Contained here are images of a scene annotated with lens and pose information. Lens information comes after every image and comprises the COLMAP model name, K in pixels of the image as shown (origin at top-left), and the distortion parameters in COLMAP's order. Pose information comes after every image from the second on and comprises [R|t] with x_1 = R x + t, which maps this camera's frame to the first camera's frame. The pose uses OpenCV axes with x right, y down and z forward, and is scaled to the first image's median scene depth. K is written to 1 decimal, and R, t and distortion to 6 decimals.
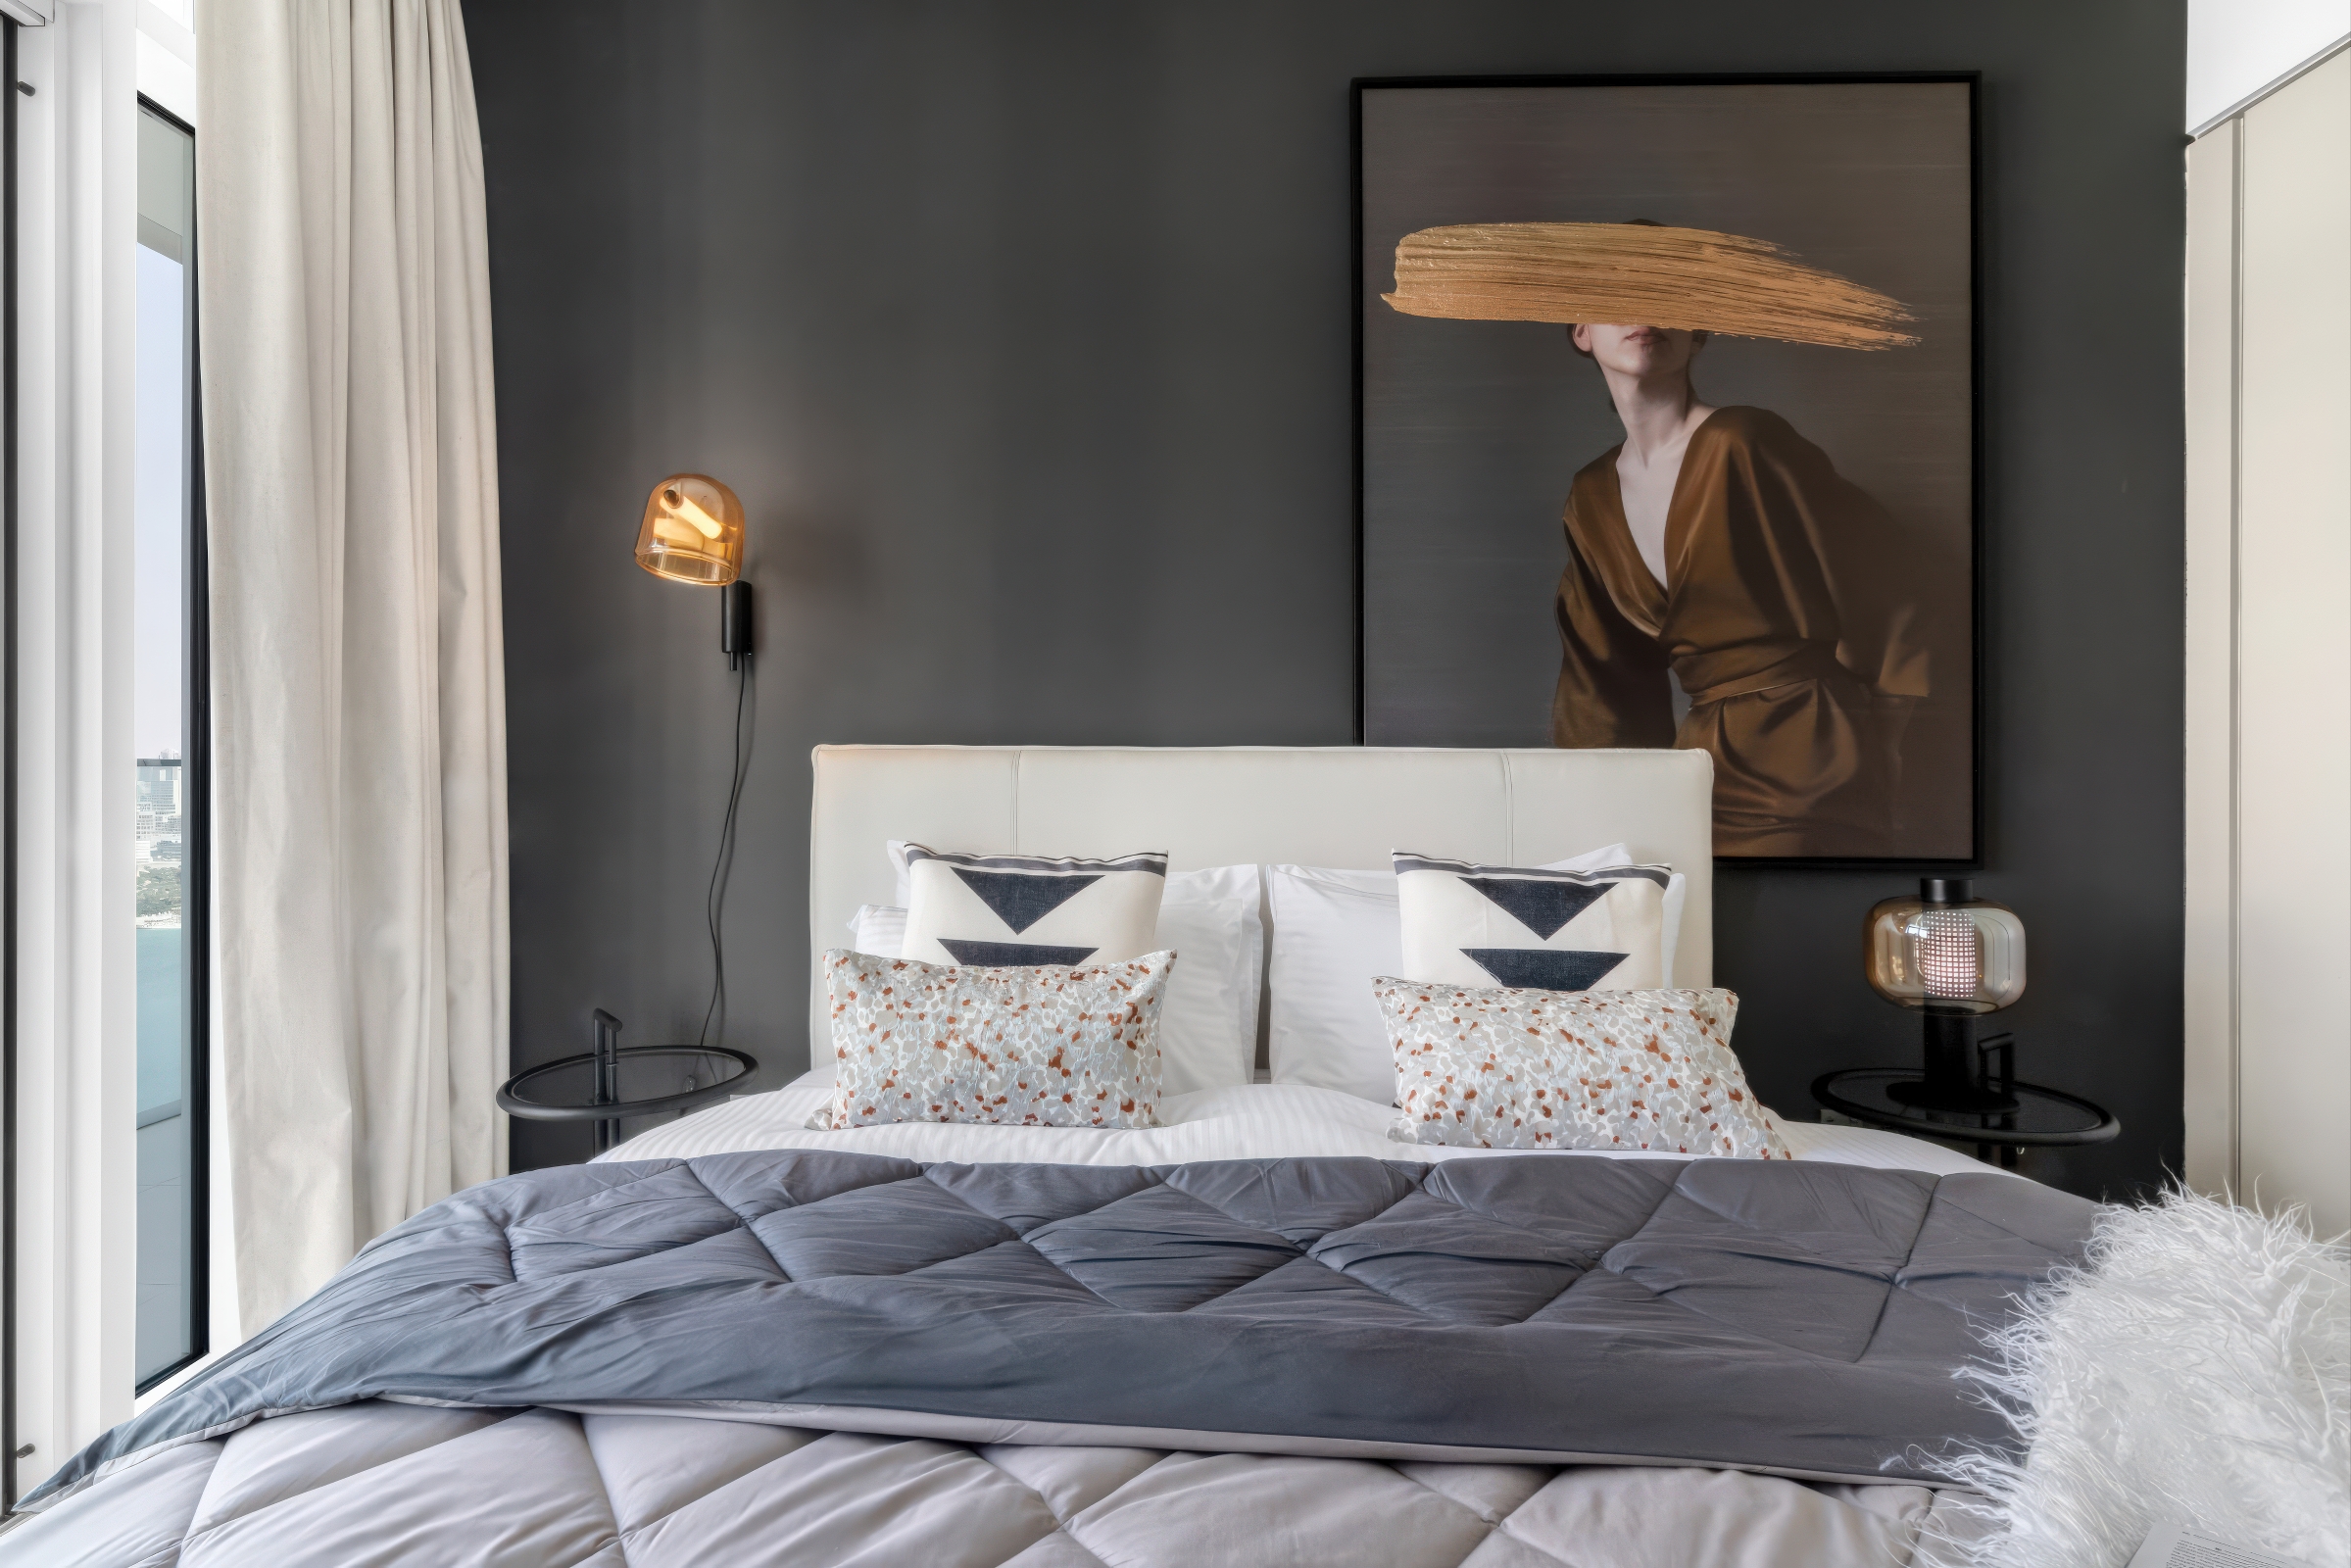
lens RADIAL K [[1153.2, 0, 1133.4], [0, 1153.2, 762.3], [0, 0, 1]] dist [-0.004975, 0.001486]
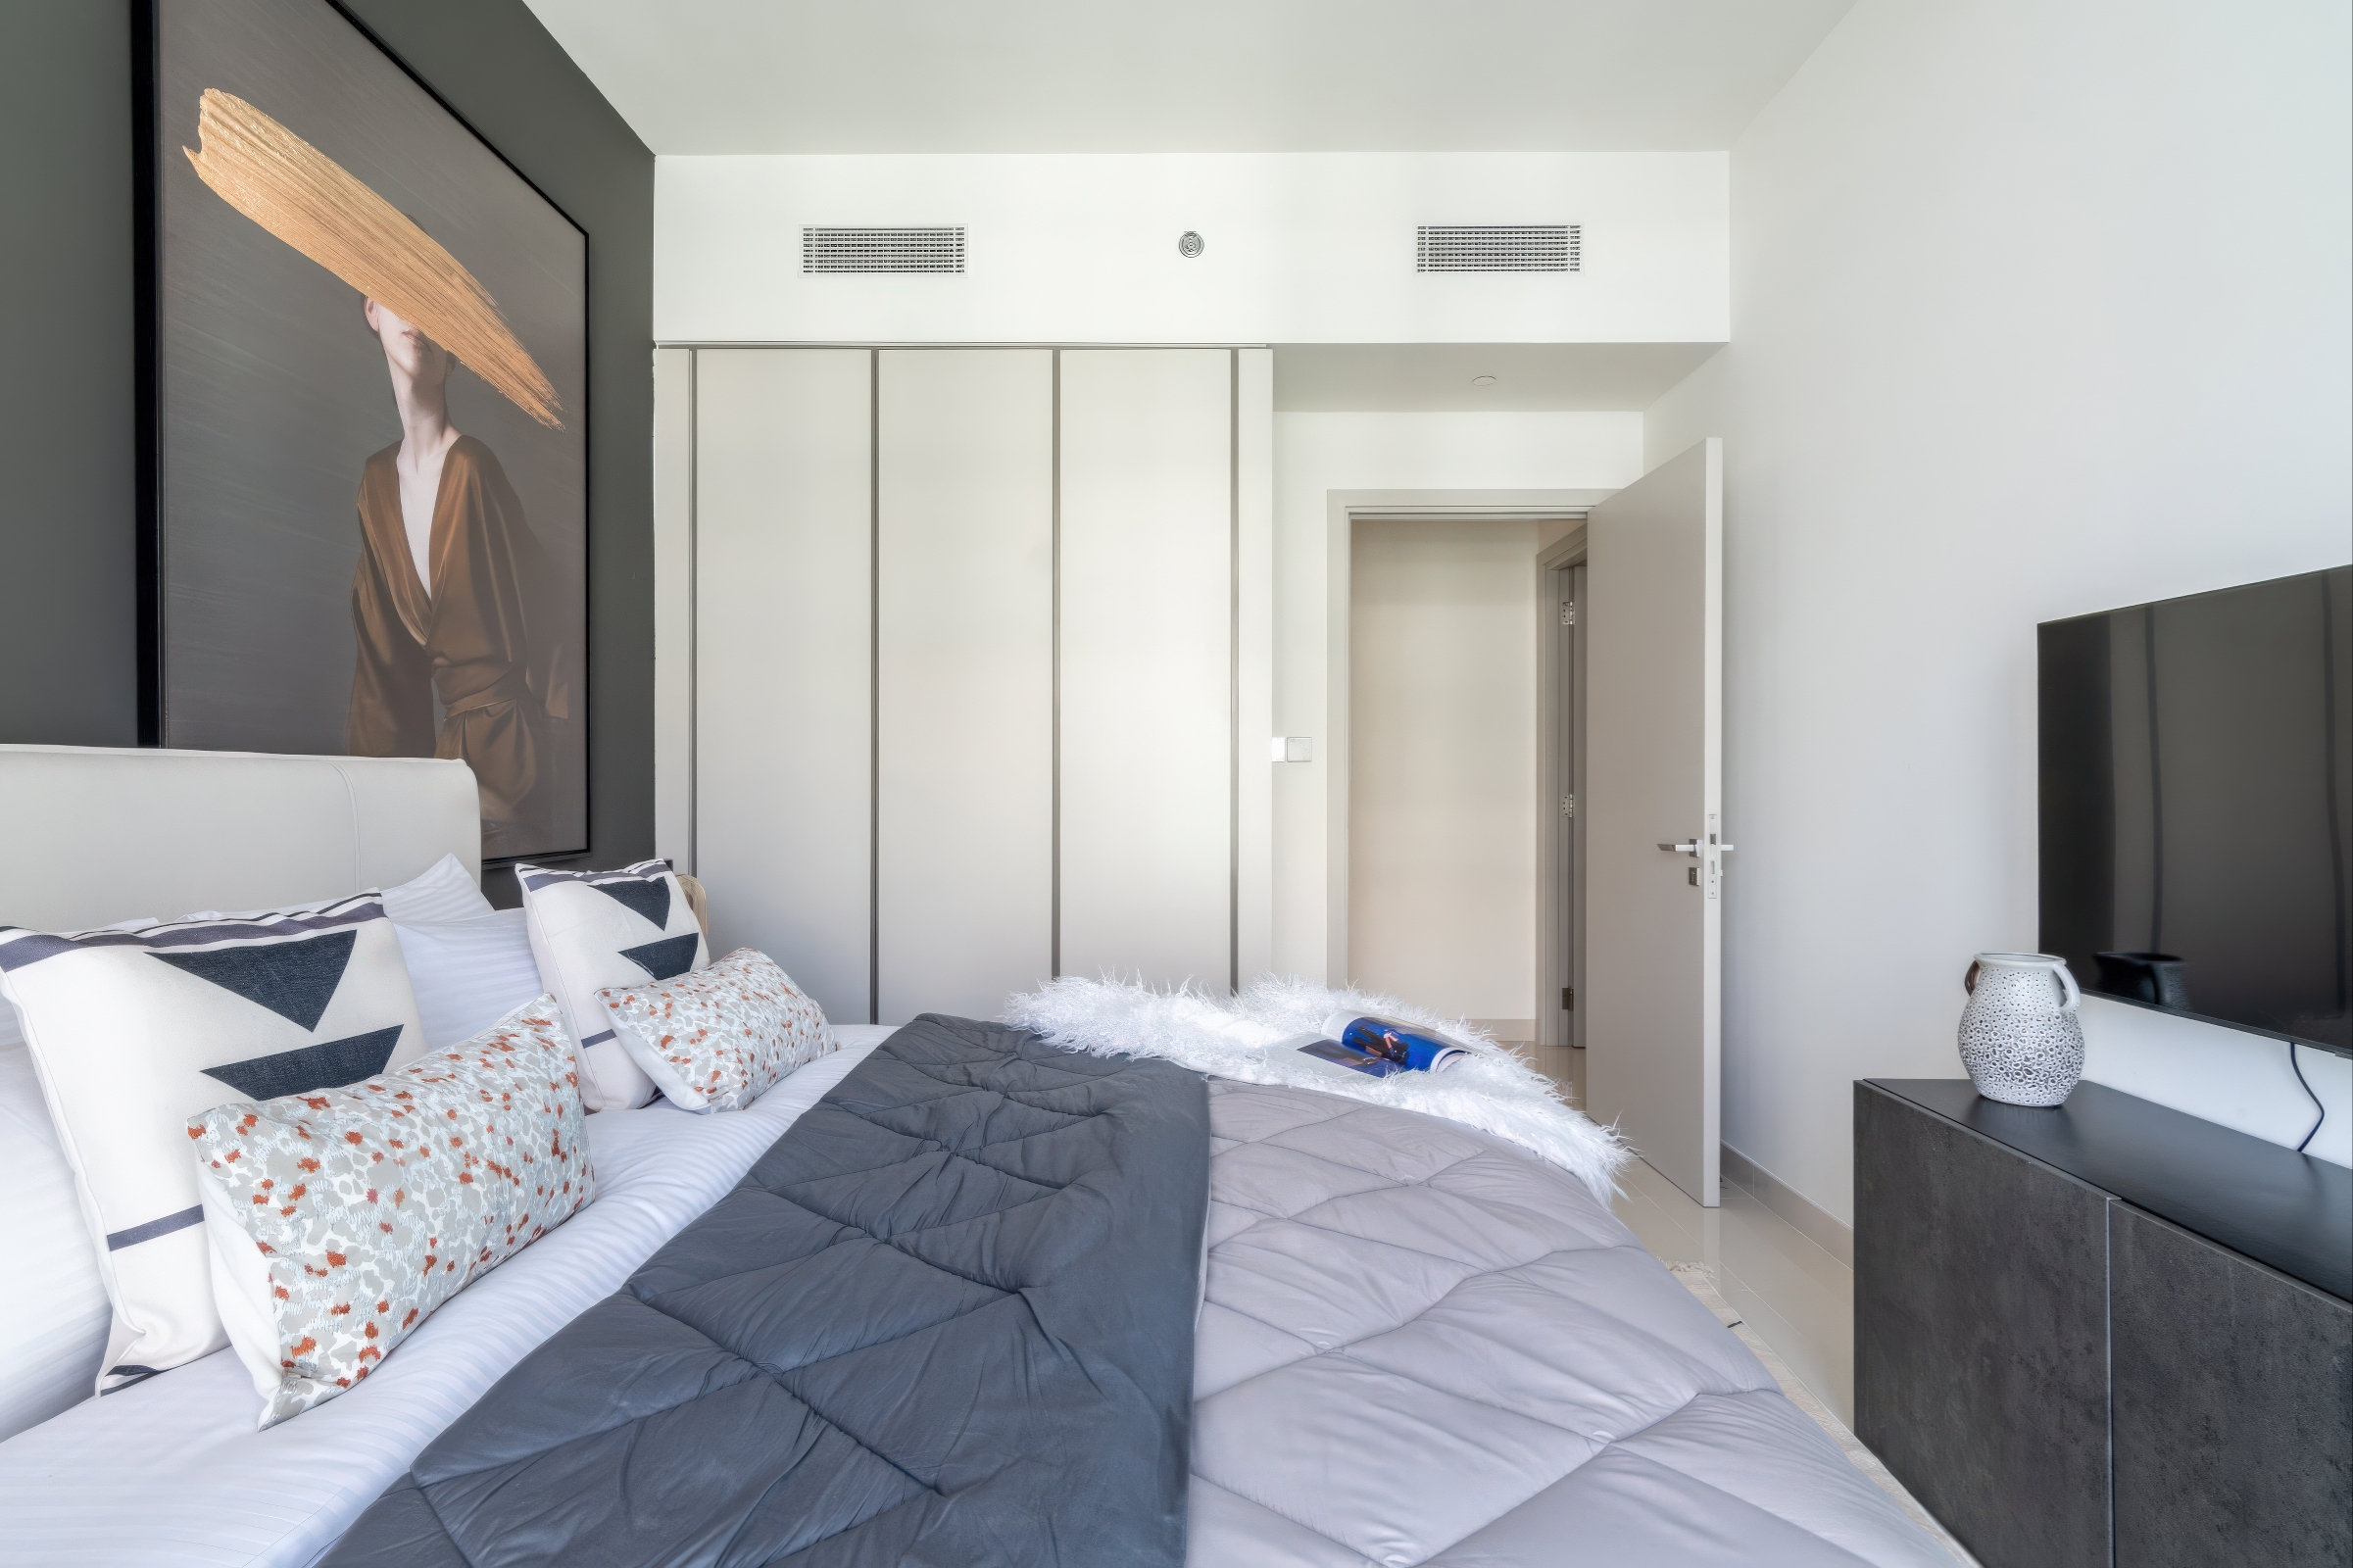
lens RADIAL K [[1138.8, 0, 1176.5], [0, 1138.8, 784.0], [0, 0, 1]] dist [-0.012311, 0.000141]
pose [[-0.020117, -0.005889, 0.999780, -0.538381], [-0.007605, 0.999955, 0.005737, 0.000111], [-0.999769, -0.007488, -0.020161, 0.368513]]
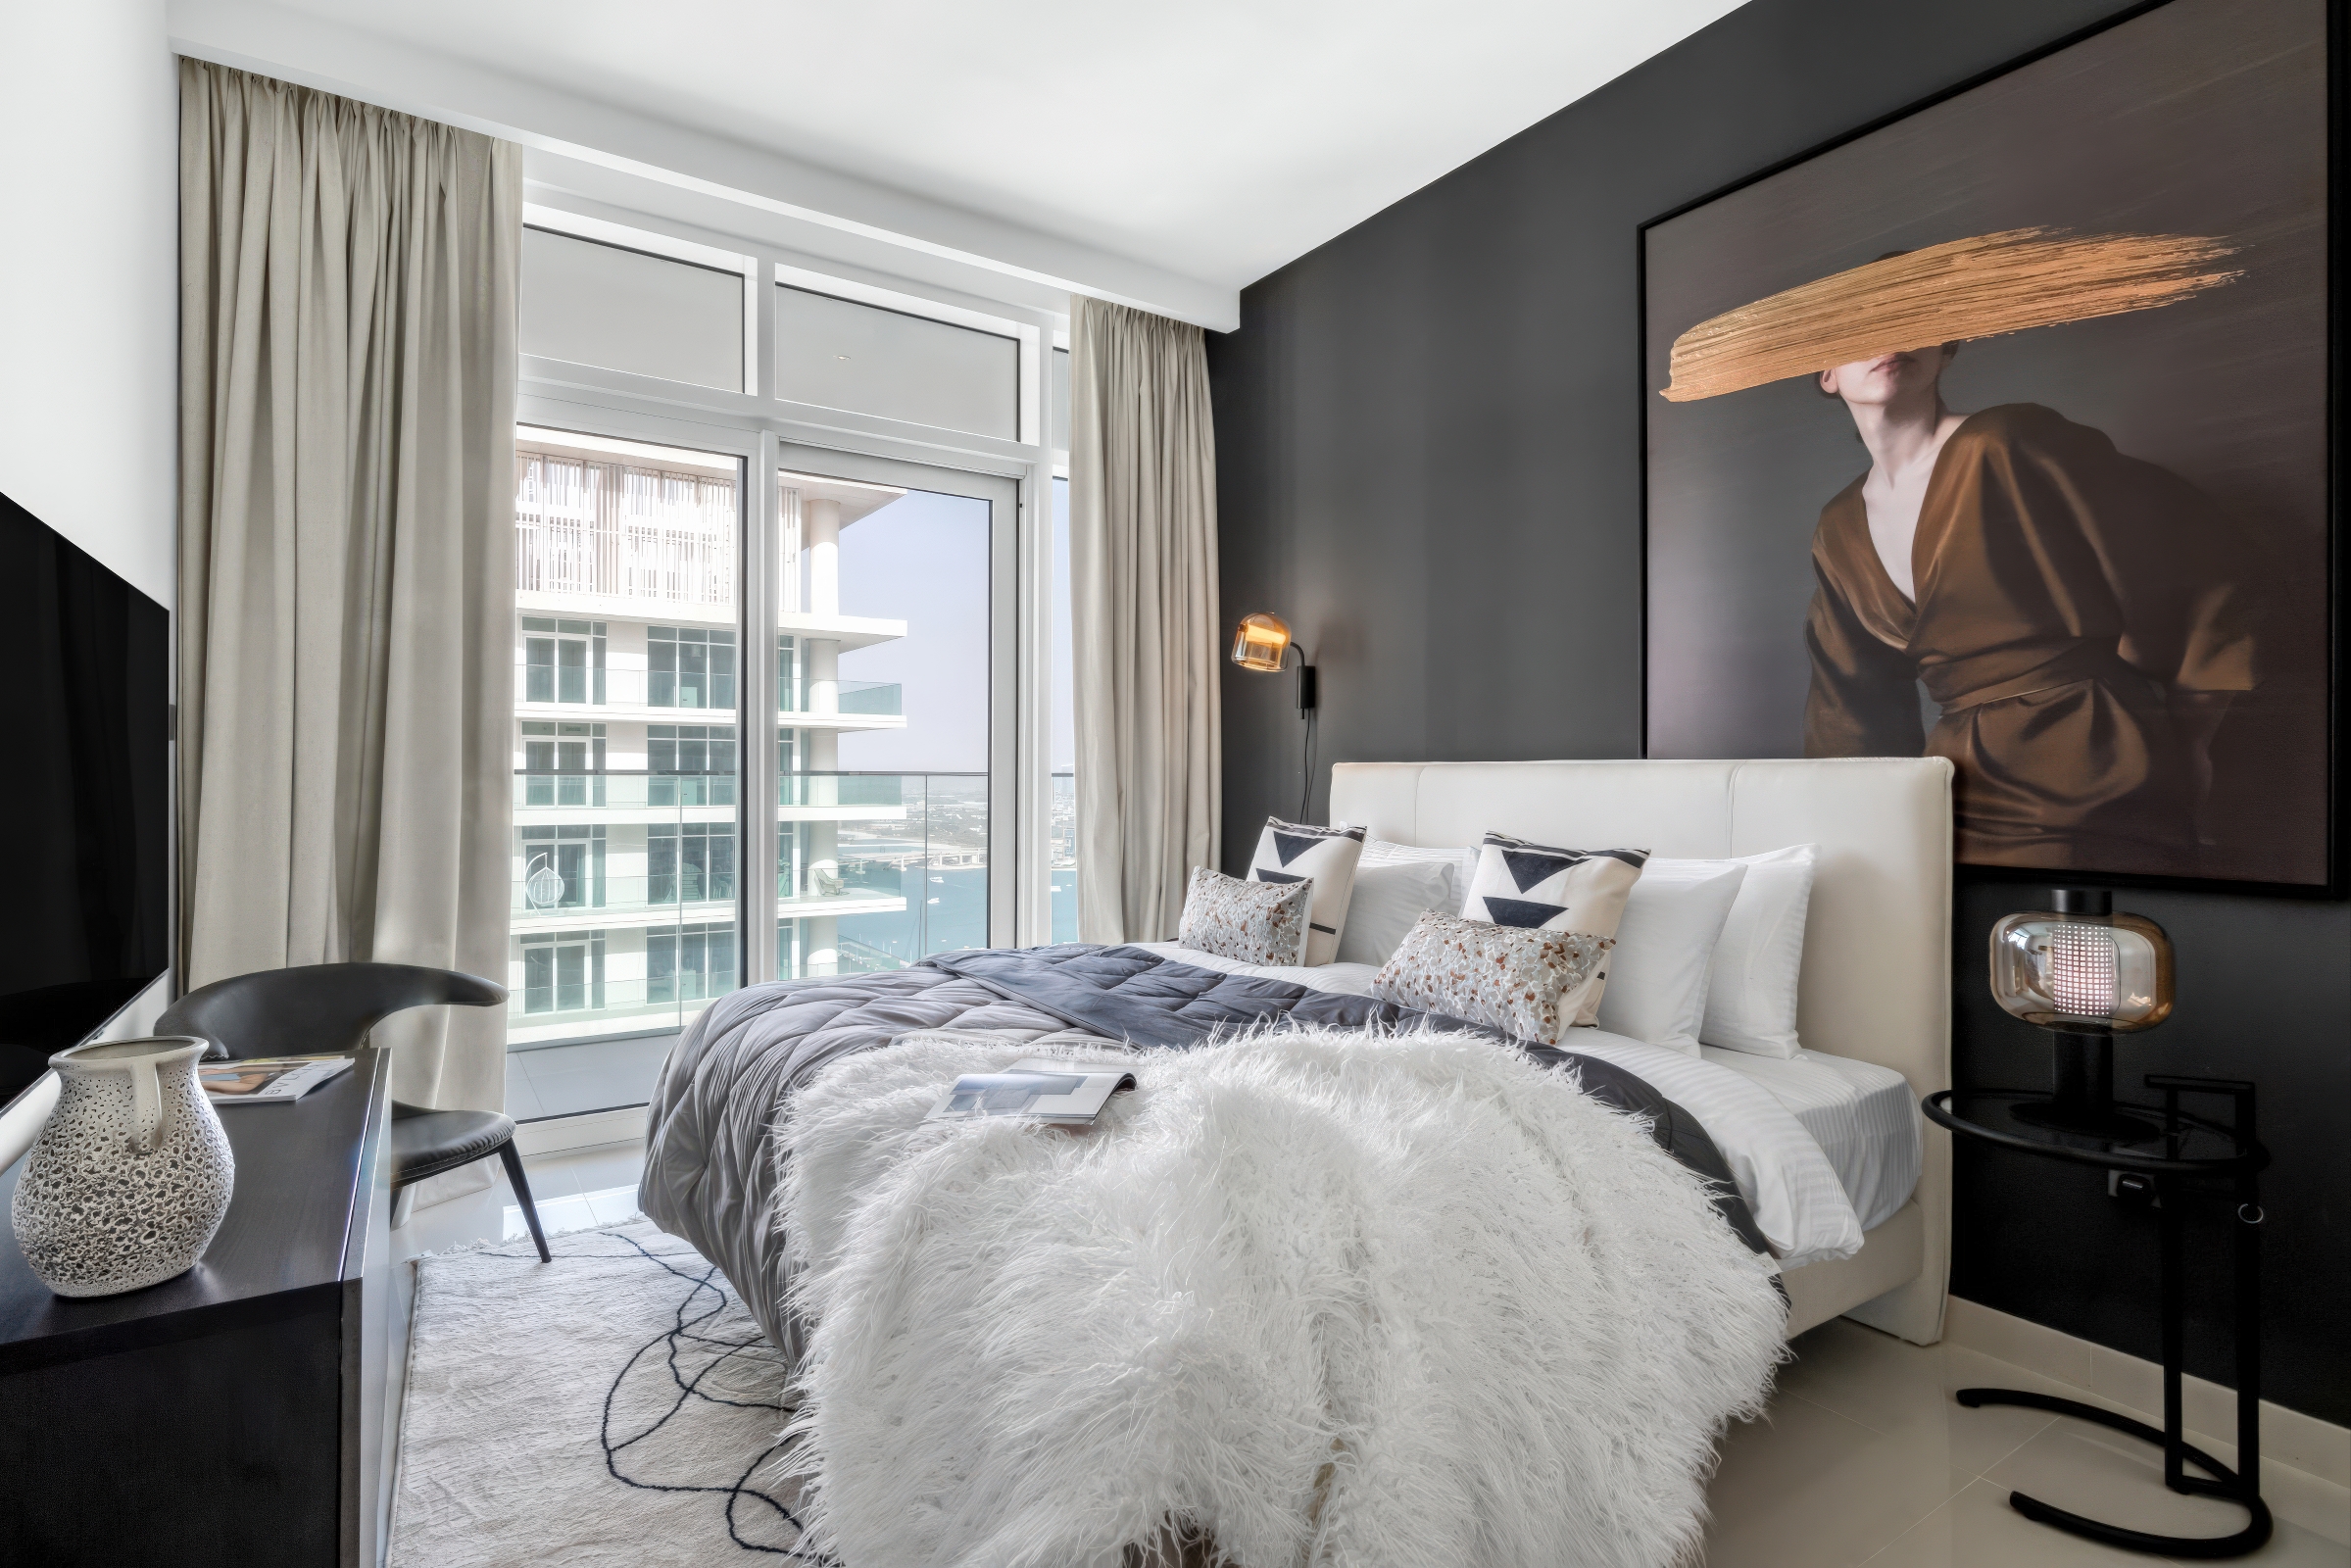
lens RADIAL K [[1153.2, 0, 1133.4], [0, 1153.2, 762.3], [0, 0, 1]] dist [-0.004975, 0.001486]
pose [[0.567478, -0.013021, -0.823285, 0.913371], [0.003350, 0.999903, -0.013506, 0.004814], [0.823382, 0.004906, 0.567467, -0.160990]]
